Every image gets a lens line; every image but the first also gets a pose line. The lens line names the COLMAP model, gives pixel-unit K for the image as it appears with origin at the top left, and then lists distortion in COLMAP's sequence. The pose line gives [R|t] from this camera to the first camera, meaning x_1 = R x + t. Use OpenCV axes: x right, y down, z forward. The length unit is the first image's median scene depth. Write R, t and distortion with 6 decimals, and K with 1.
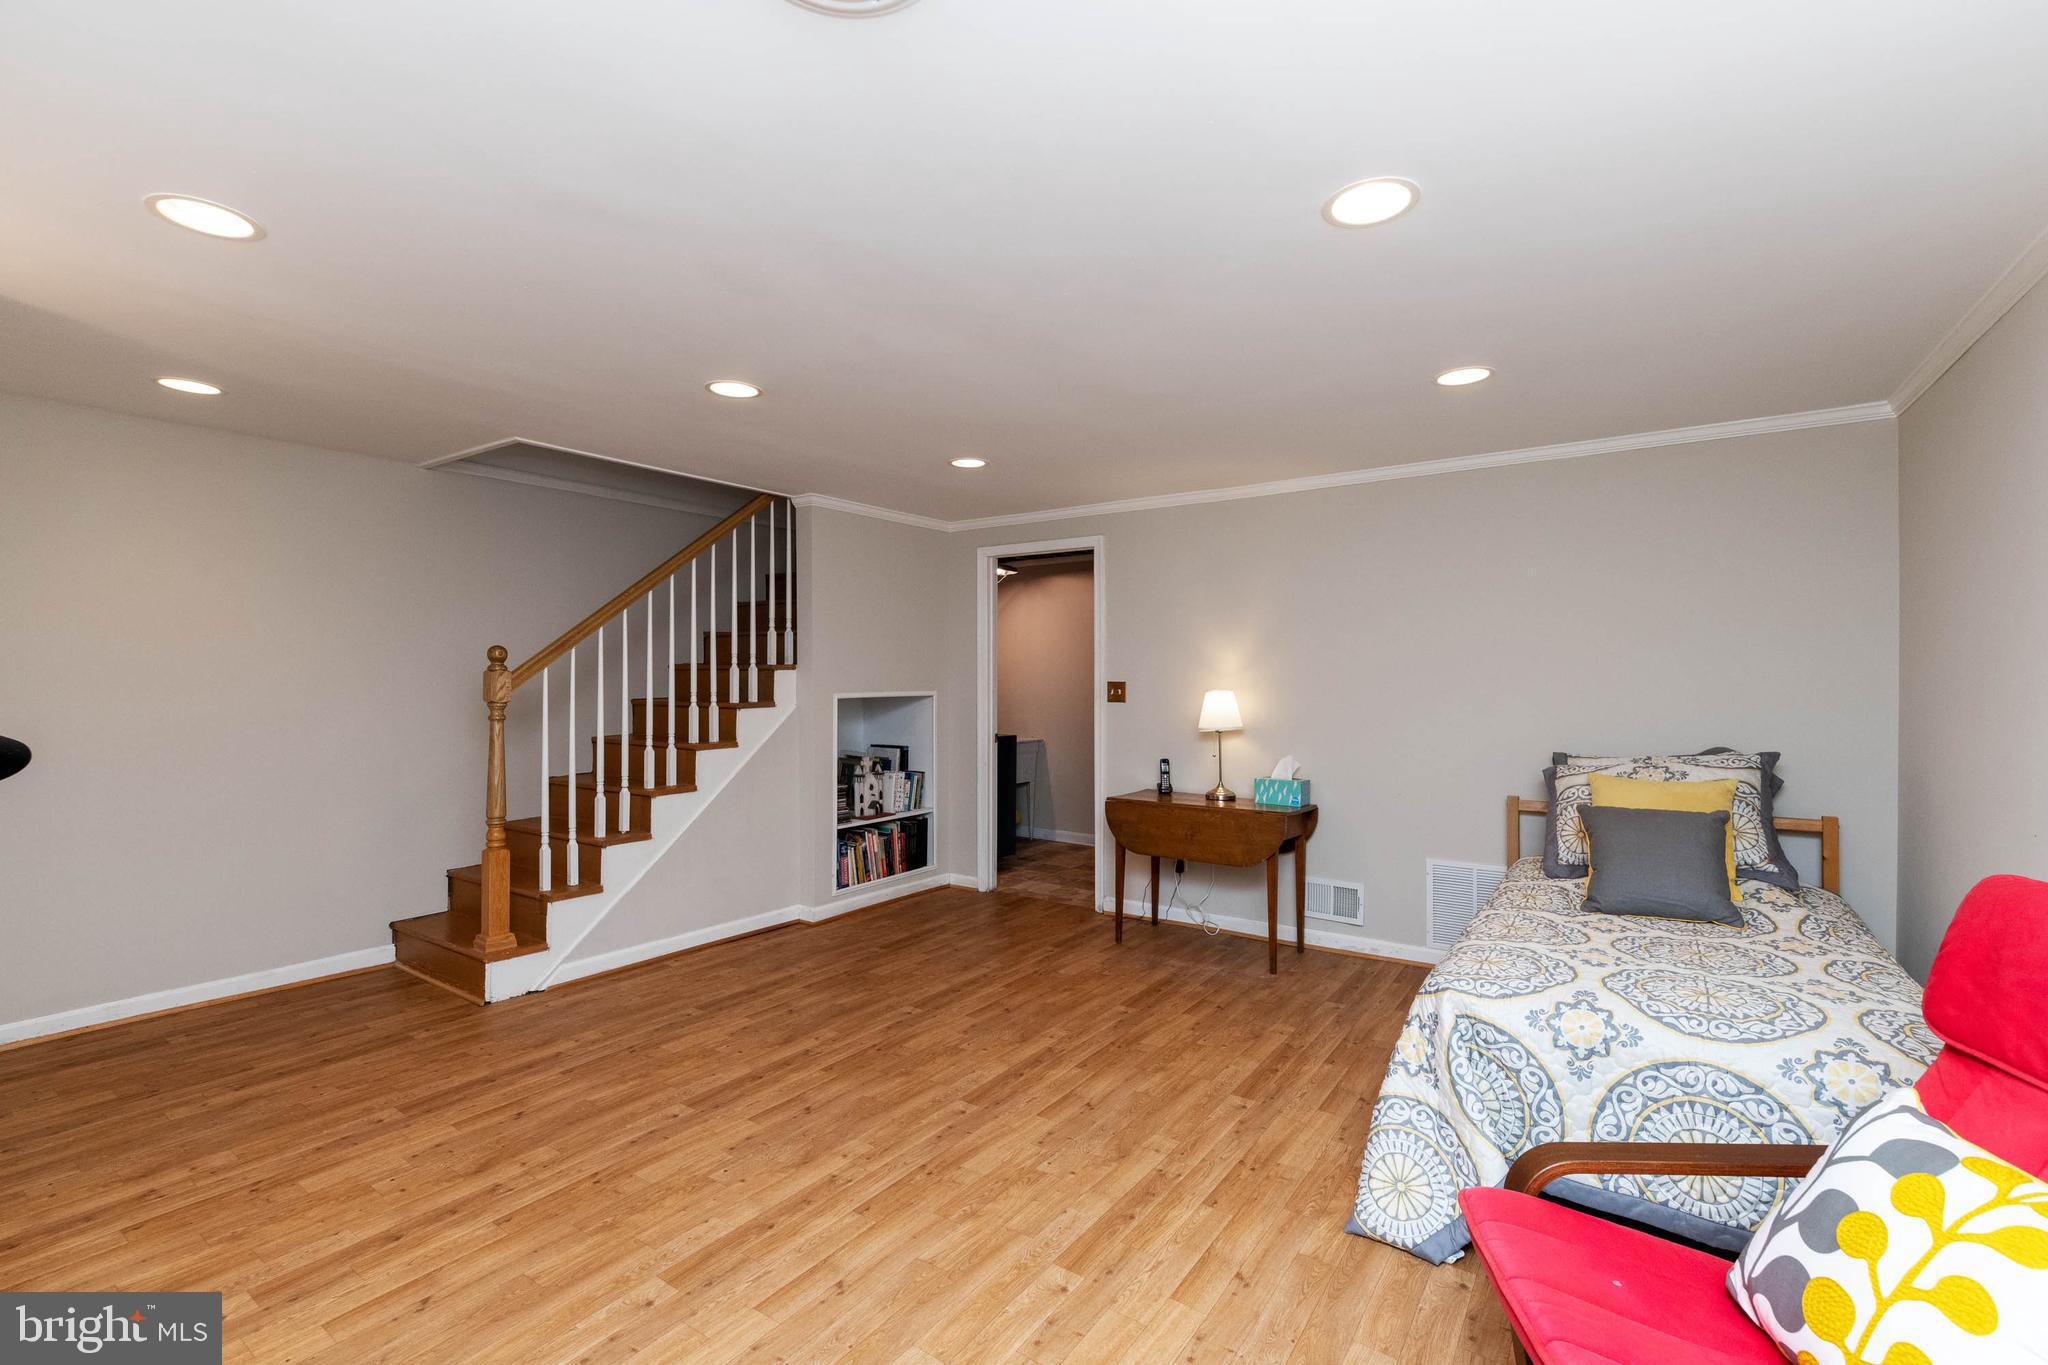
lens RADIAL K [[883.6, 0, 1029.7], [0, 883.6, 684.7], [0, 0, 1]] dist [-0.001124, -0.001638]
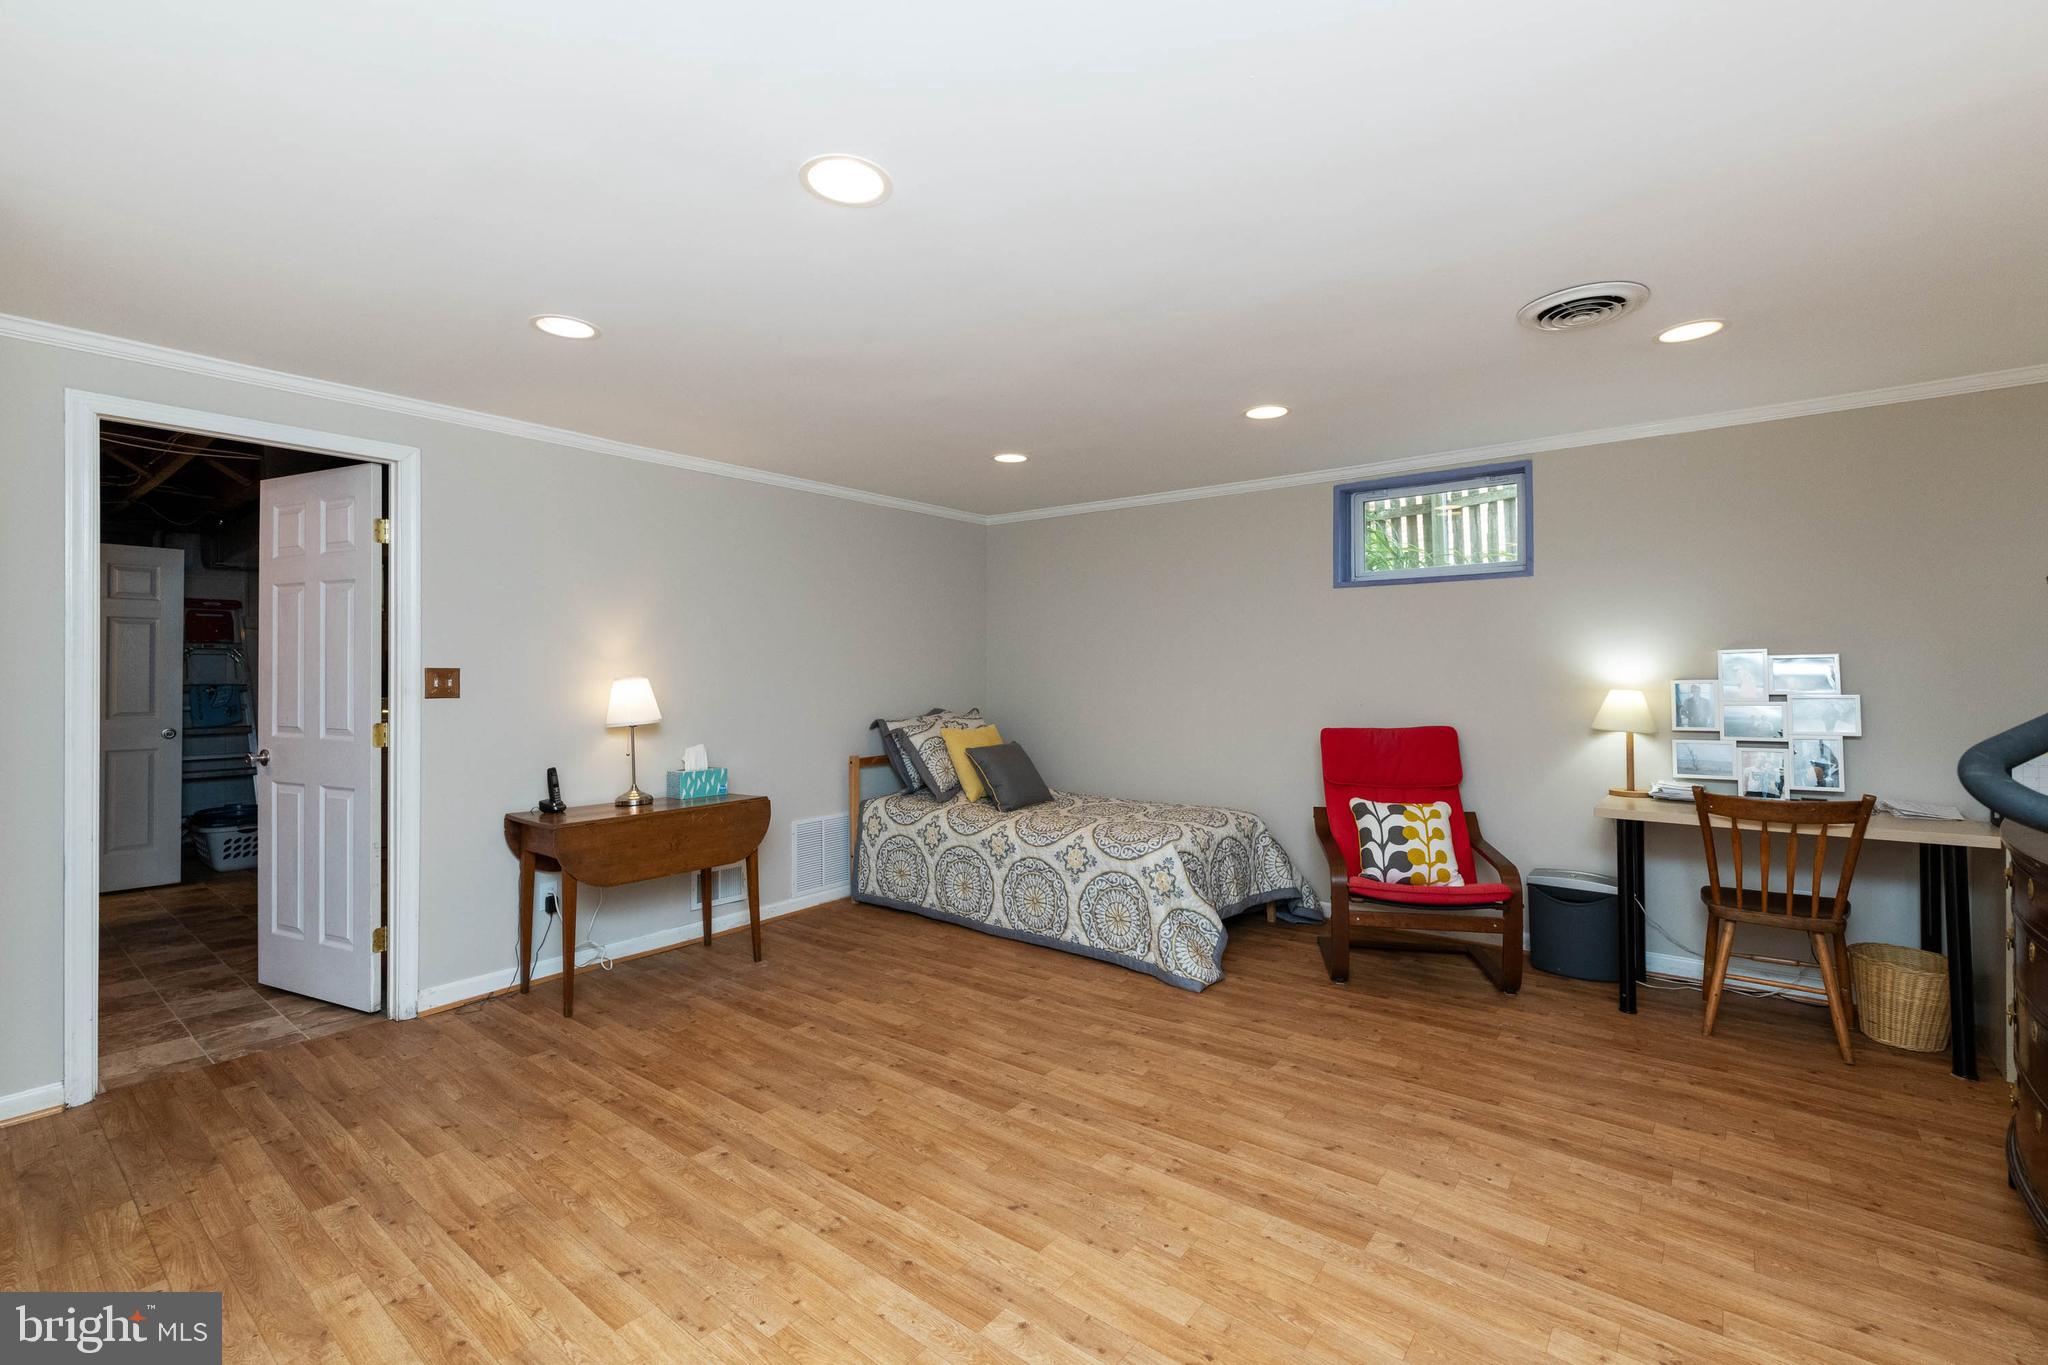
lens RADIAL K [[883.6, 0, 1030.3], [0, 883.6, 668.2], [0, 0, 1]] dist [-0.001124, -0.001638]
pose [[0.059853, 0.002675, 0.998204, -0.629947], [0.005988, 0.999977, -0.003039, 0.001625], [-0.998189, 0.006159, 0.059835, 0.569291]]
